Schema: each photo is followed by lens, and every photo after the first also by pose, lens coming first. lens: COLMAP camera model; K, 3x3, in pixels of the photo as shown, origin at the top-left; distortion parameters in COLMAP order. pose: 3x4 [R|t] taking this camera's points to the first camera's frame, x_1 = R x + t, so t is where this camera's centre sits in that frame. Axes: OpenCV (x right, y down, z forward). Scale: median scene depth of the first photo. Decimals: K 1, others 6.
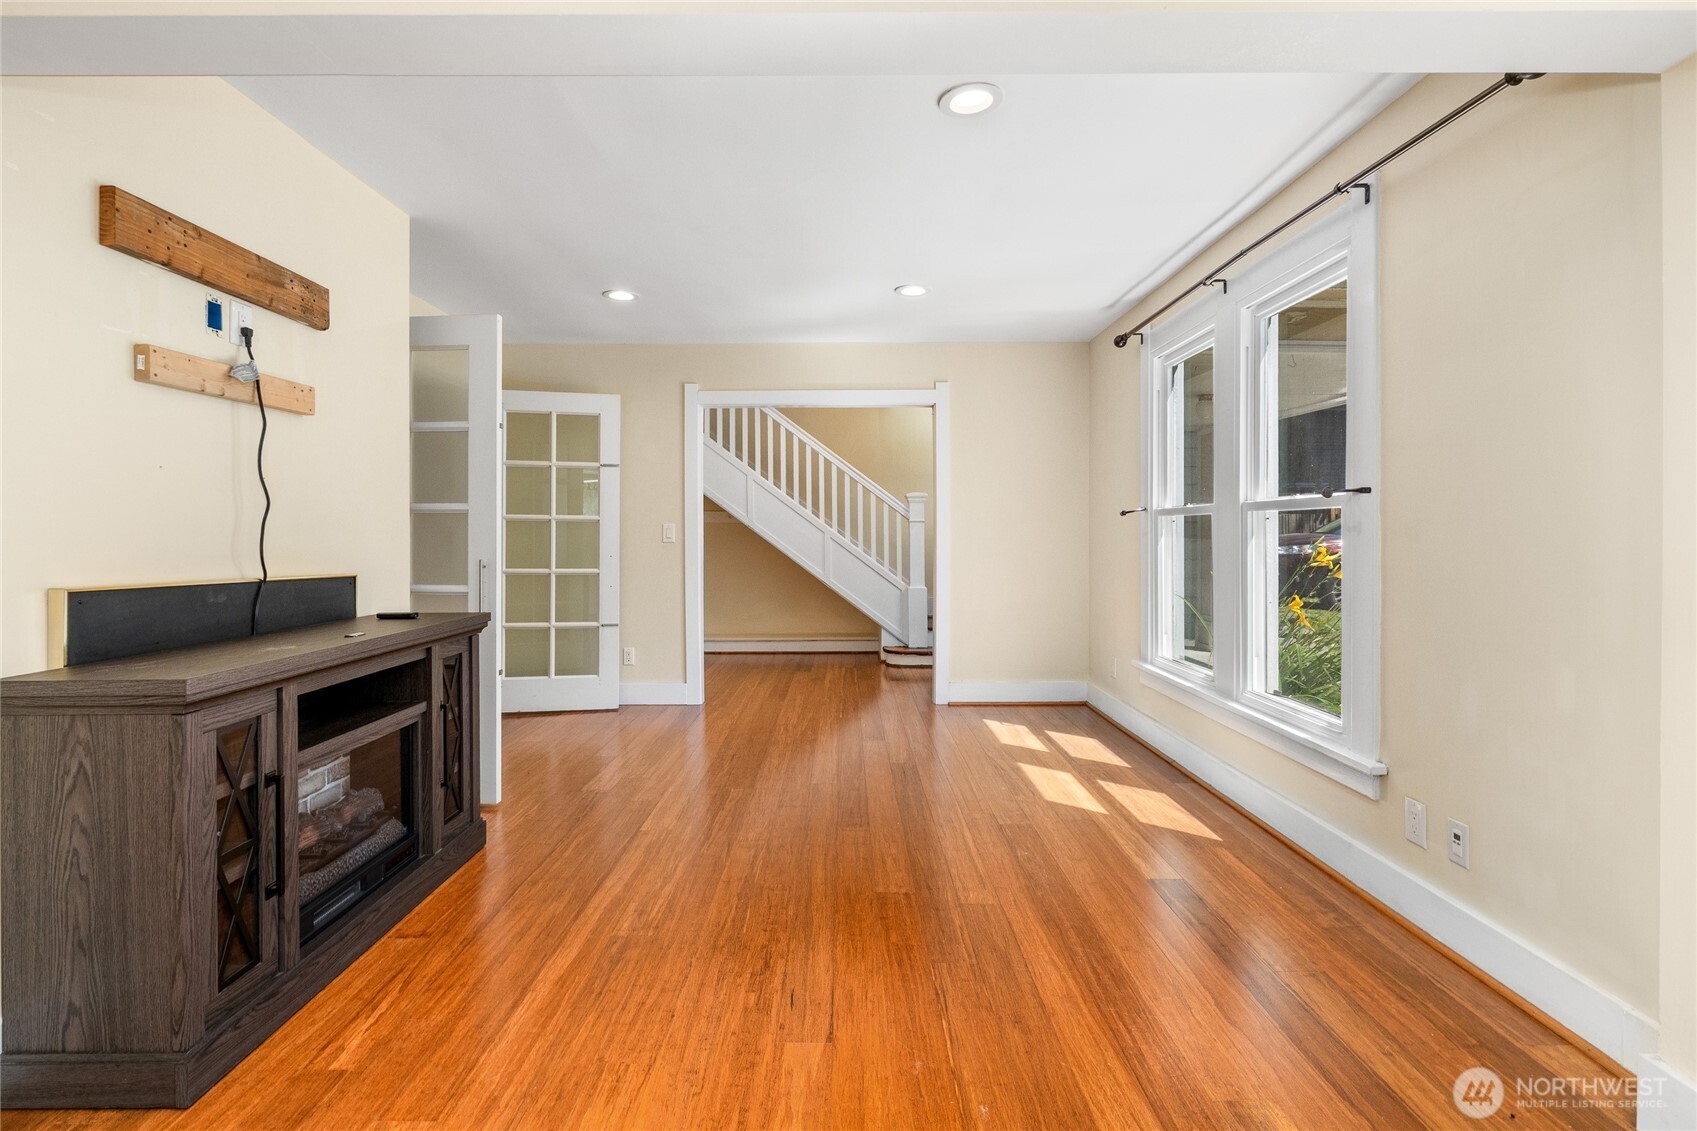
lens RADIAL K [[801.5, 0, 837.2], [0, 801.5, 536.0], [0, 0, 1]] dist [-0.000626, -0.000056]
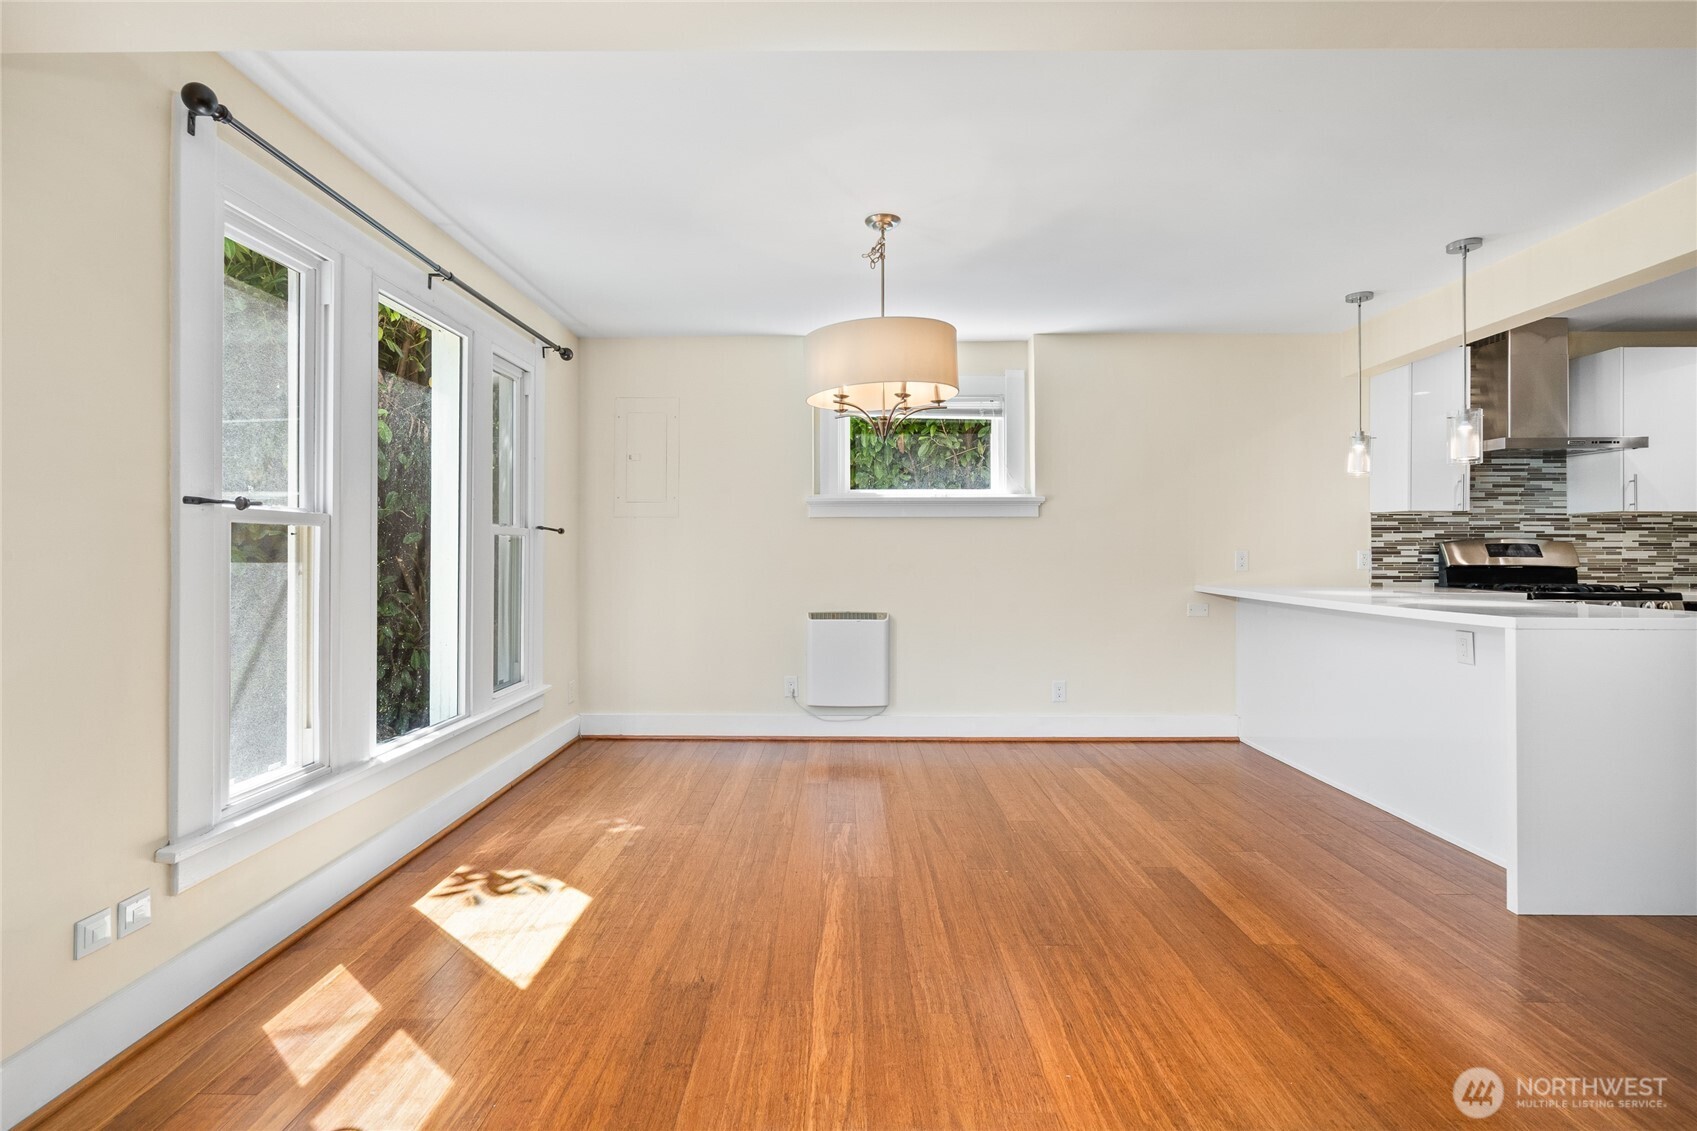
lens RADIAL K [[792.2, 0, 839.8], [0, 792.2, 544.2], [0, 0, 1]] dist [-0.000300, 0.001523]
pose [[-0.999996, 0.002630, -0.000677, 0.012672], [0.002636, 0.999959, -0.008692, -0.000259], [0.000654, -0.008694, -0.999962, 1.023814]]
